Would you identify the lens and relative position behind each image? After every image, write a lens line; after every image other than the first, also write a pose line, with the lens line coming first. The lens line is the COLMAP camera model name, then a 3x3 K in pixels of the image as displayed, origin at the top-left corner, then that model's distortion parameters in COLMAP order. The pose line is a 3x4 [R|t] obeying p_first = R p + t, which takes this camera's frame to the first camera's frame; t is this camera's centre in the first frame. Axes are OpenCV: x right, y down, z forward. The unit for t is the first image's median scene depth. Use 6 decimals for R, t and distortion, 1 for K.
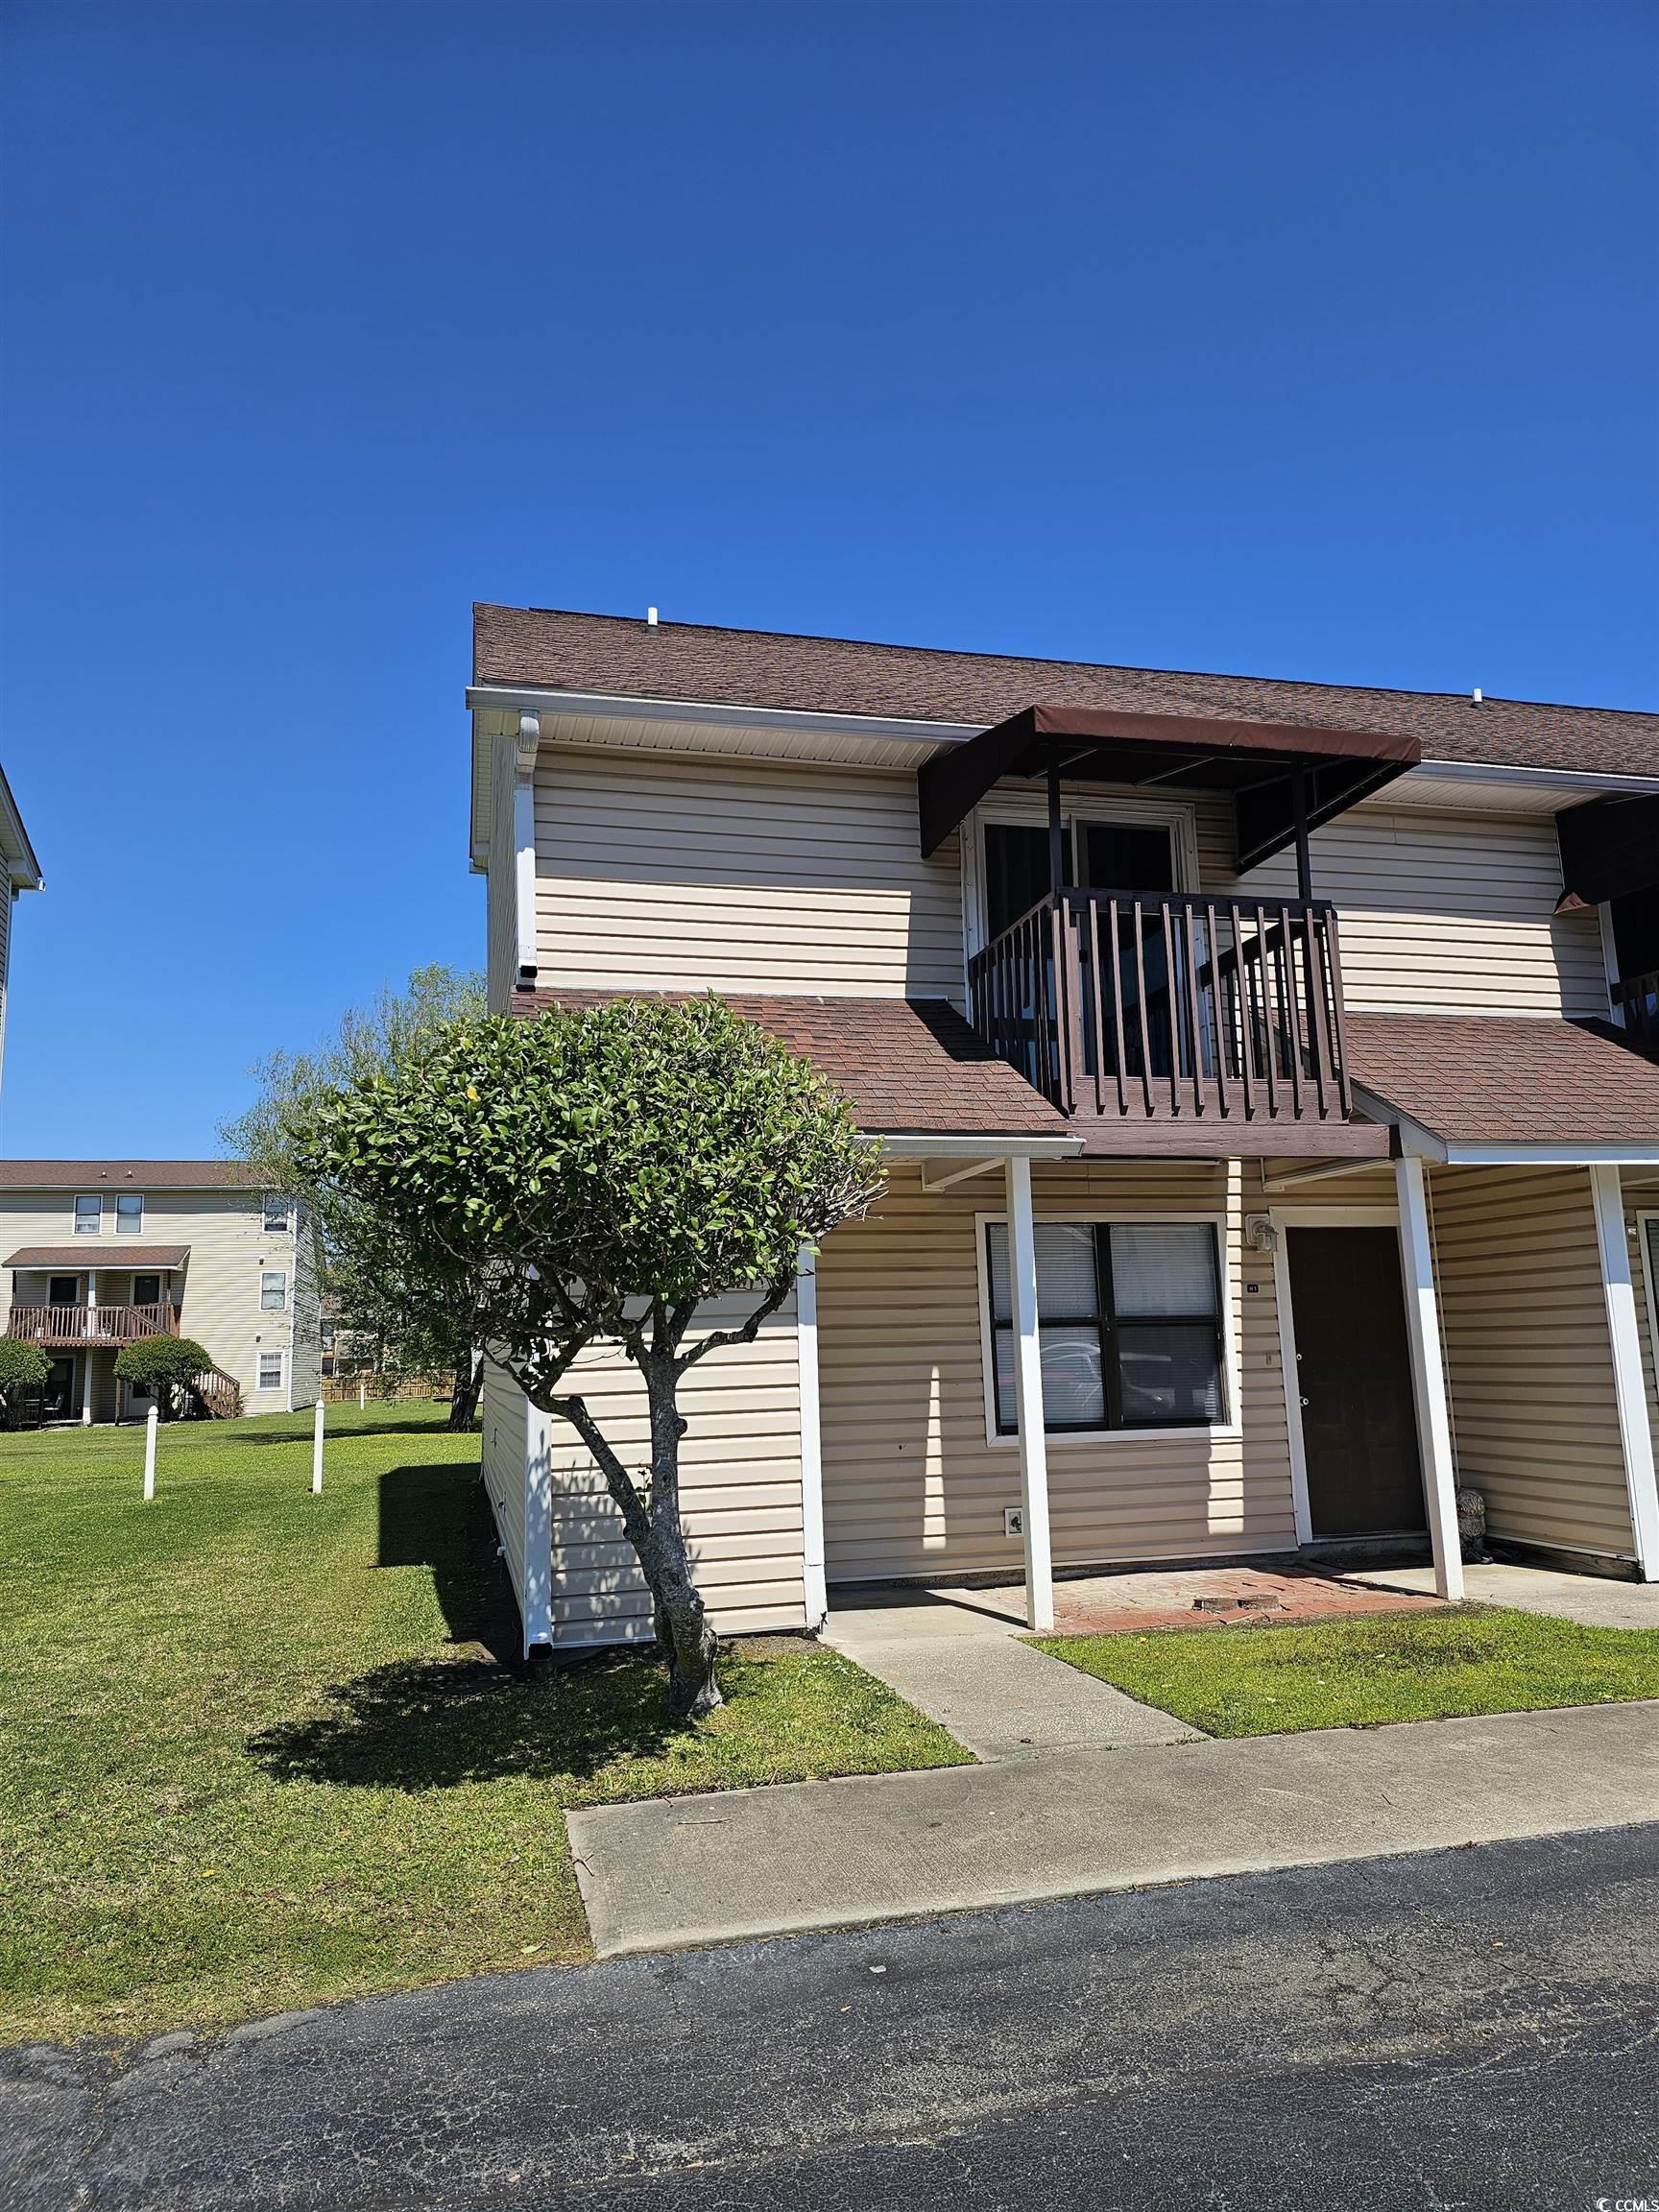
lens RADIAL K [[1455.0, 0, 835.2], [0, 1455.0, 1155.7], [0, 0, 1]] dist [0.054070, -0.049811]
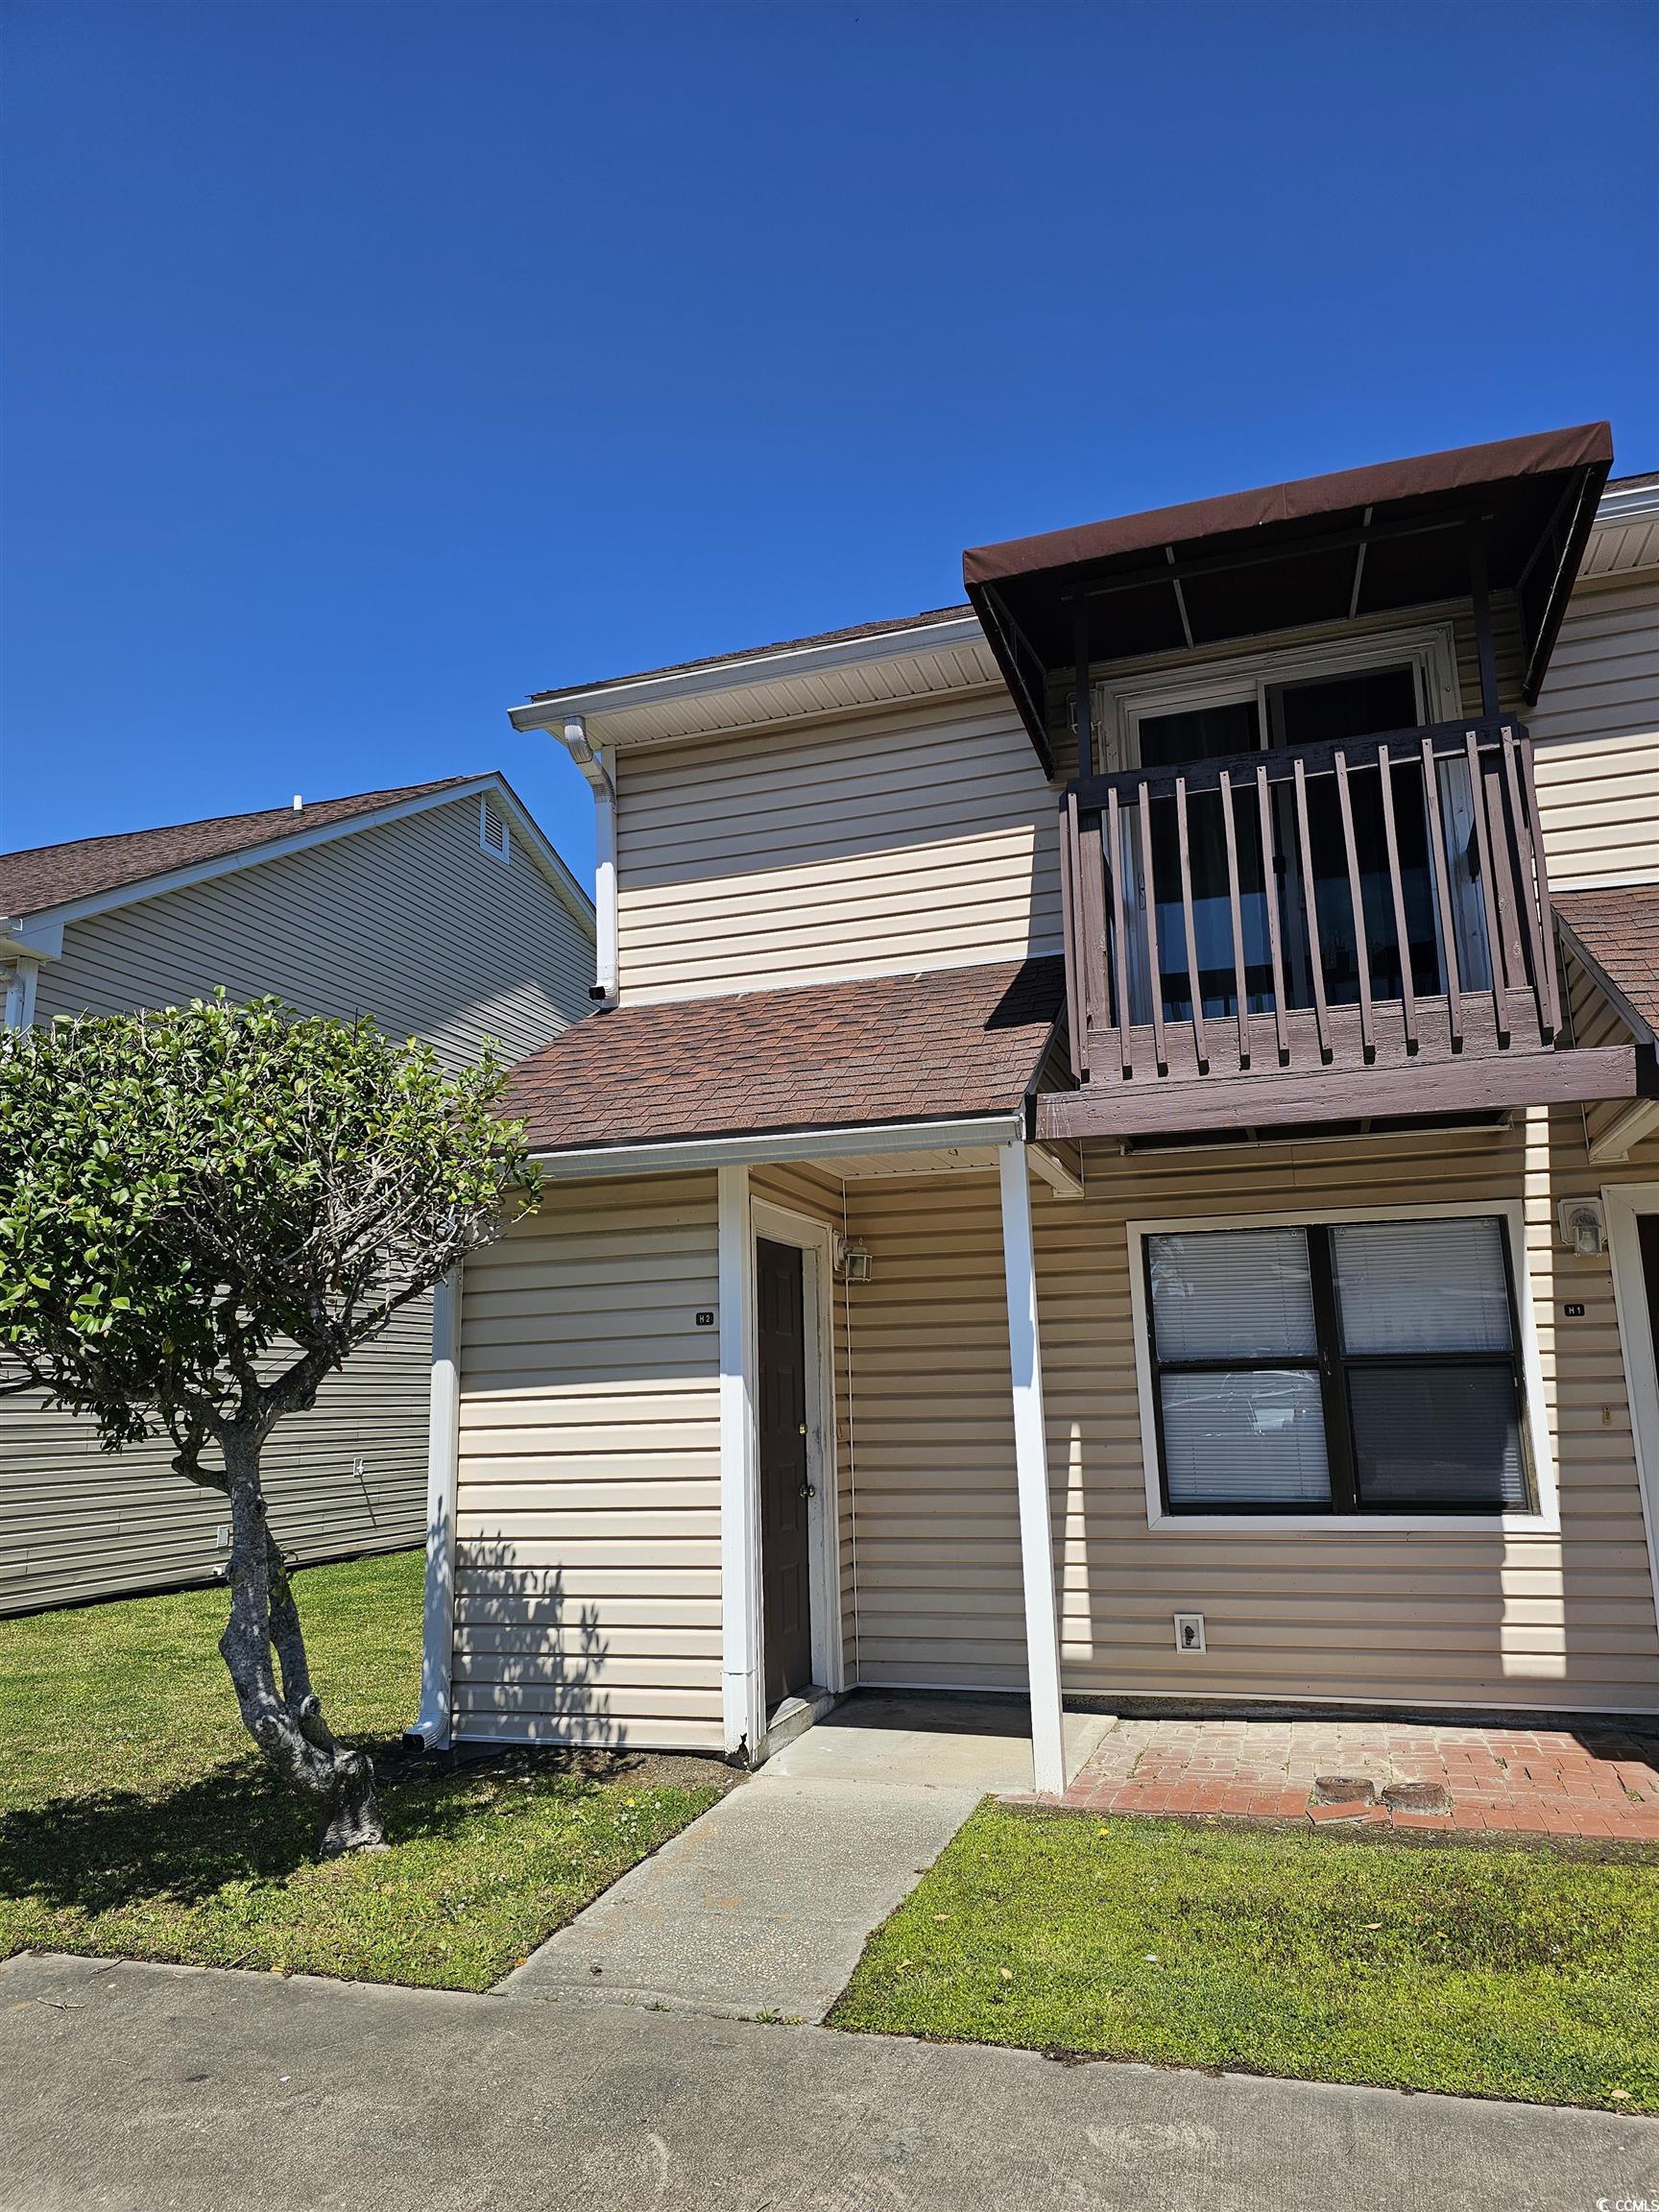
lens RADIAL K [[1455.0, 0, 835.2], [0, 1455.0, 1155.7], [0, 0, 1]] dist [0.054070, -0.049811]
pose [[0.850793, -0.082214, -0.519031, 0.386566], [0.072278, 0.996607, -0.039383, 0.024730], [0.520507, -0.004008, 0.853848, 0.273805]]
